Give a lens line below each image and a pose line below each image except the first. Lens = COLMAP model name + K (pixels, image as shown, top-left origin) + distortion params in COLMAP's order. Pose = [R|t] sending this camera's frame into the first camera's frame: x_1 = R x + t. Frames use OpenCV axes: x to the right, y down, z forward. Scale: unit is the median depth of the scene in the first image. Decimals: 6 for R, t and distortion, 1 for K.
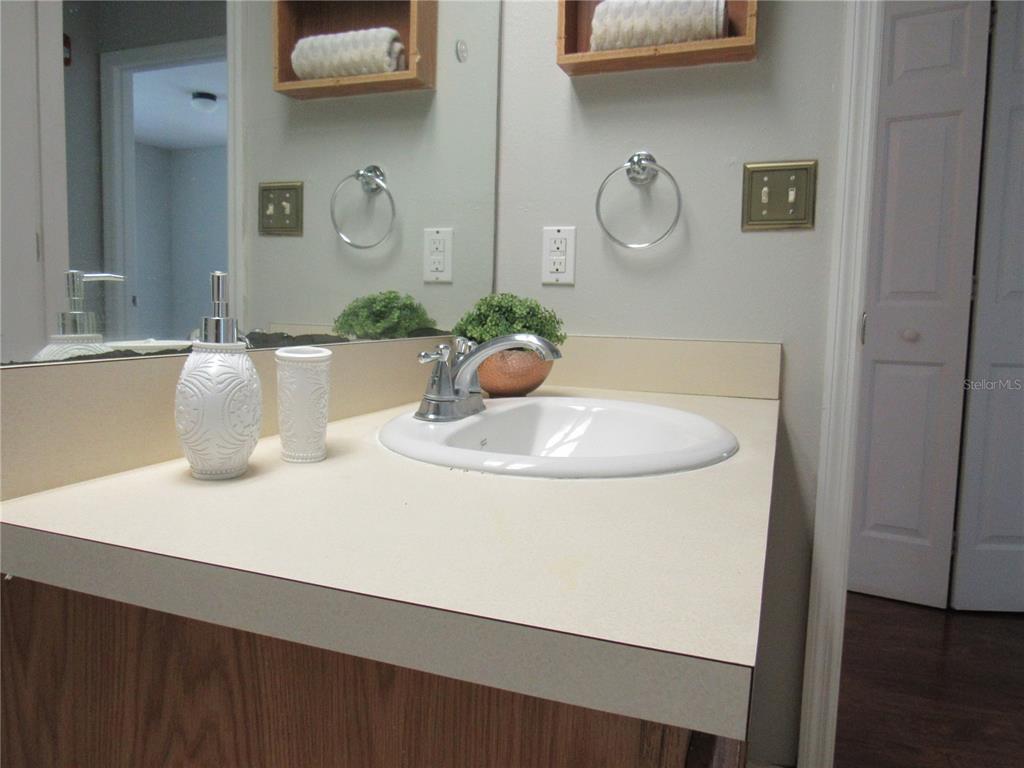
lens RADIAL K [[734.1, 0, 507.1], [0, 734.1, 381.6], [0, 0, 1]] dist [-0.018560, 0.003088]
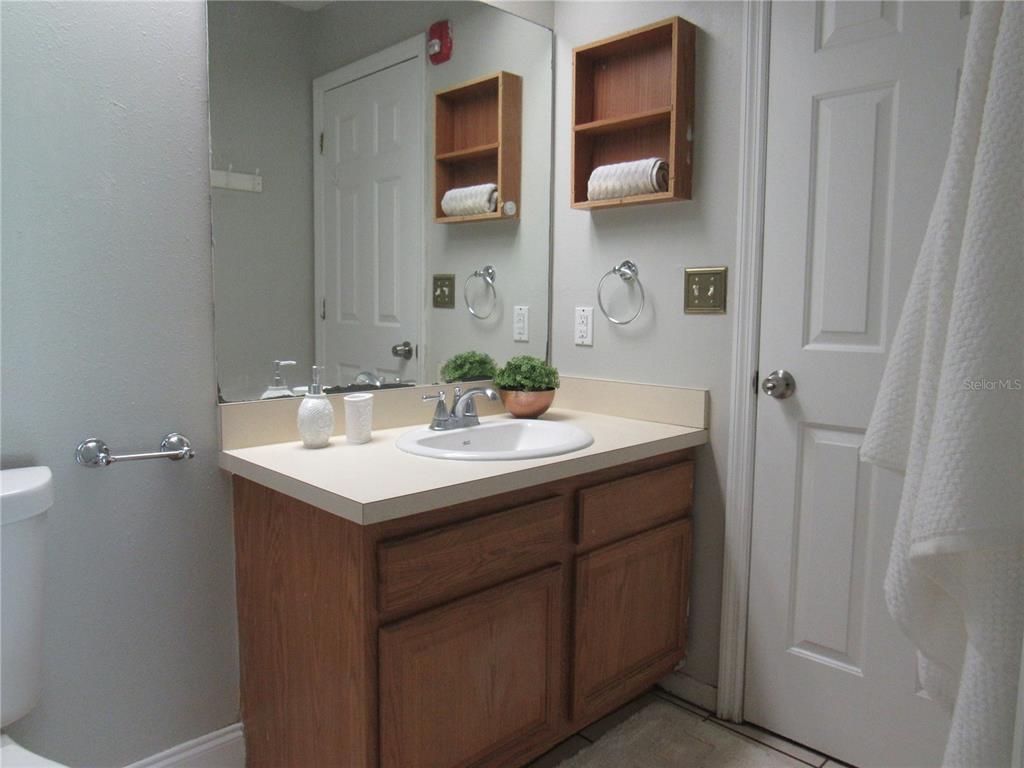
lens RADIAL K [[734.1, 0, 506.2], [0, 734.1, 382.3], [0, 0, 1]] dist [-0.018560, 0.003088]
pose [[0.907340, 0.030573, -0.419284, 0.619955], [-0.031201, 0.999499, 0.005360, -0.063296], [0.419238, 0.008219, 0.907839, -0.498040]]
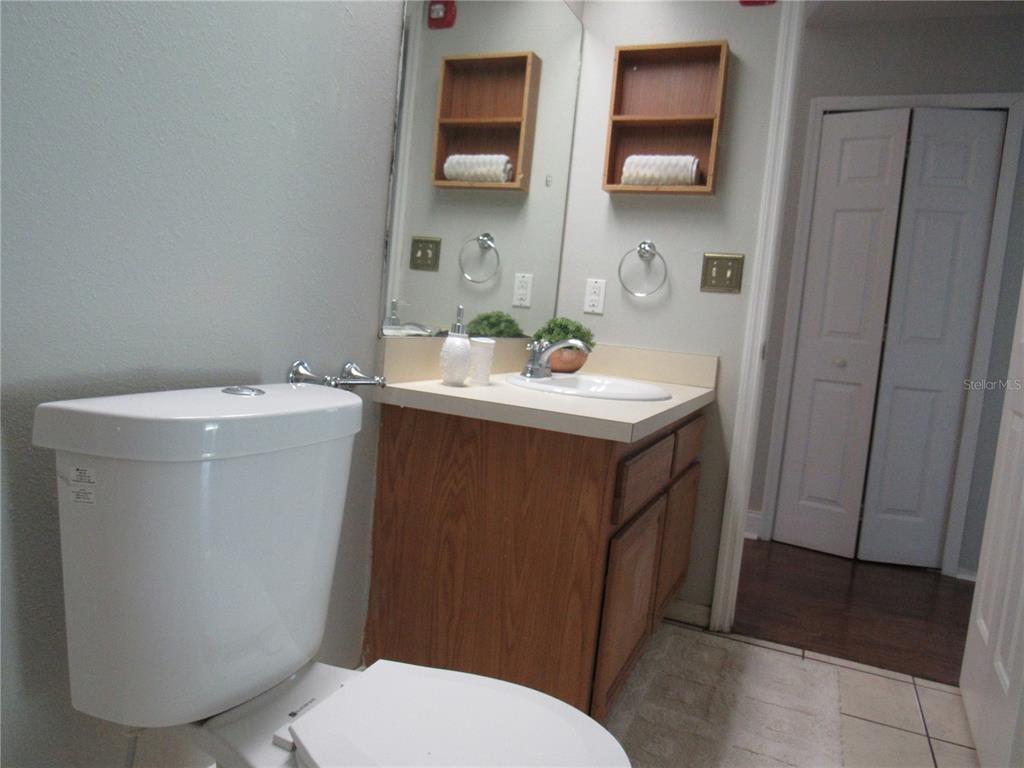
lens RADIAL K [[734.1, 0, 509.7], [0, 734.1, 382.2], [0, 0, 1]] dist [-0.018560, 0.003088]
pose [[0.996589, 0.073551, -0.037417, -0.052969], [-0.073994, 0.997203, -0.010585, 0.064230], [0.036534, 0.013318, 0.999244, -0.767724]]
